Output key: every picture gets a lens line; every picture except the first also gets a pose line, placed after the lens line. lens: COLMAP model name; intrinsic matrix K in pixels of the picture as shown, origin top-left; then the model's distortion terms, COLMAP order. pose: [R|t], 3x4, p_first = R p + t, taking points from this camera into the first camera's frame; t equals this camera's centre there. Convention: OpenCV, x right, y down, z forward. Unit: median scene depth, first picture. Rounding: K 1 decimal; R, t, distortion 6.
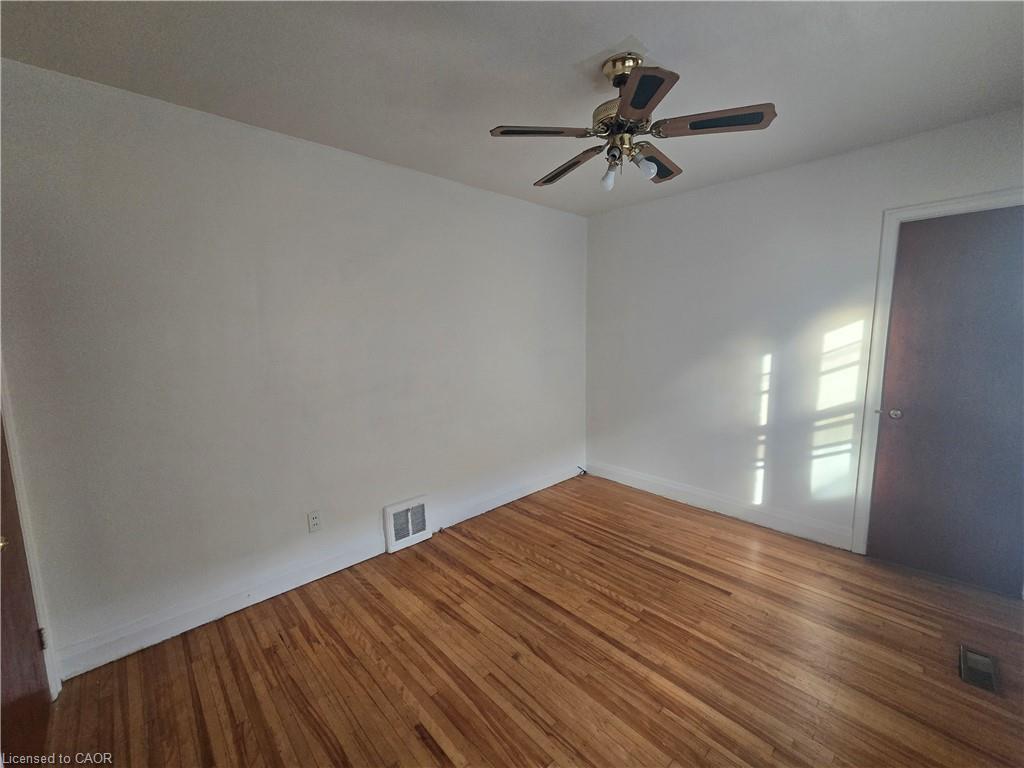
lens RADIAL K [[418.1, 0, 509.7], [0, 418.1, 383.5], [0, 0, 1]] dist [-0.000253, 0.000098]
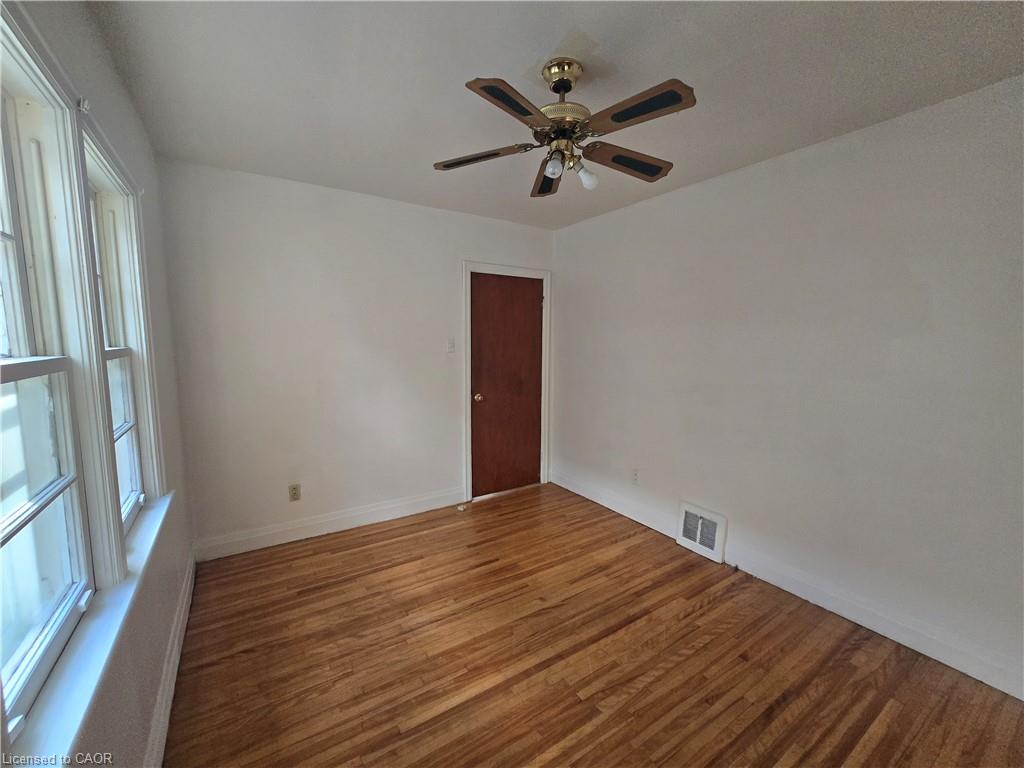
lens RADIAL K [[418.1, 0, 509.7], [0, 418.1, 383.5], [0, 0, 1]] dist [-0.000253, 0.000098]
pose [[-0.175332, 0.119929, -0.977177, 1.004204], [-0.132195, 0.980696, 0.144080, -0.121265], [0.975594, 0.154439, -0.156093, 0.861884]]
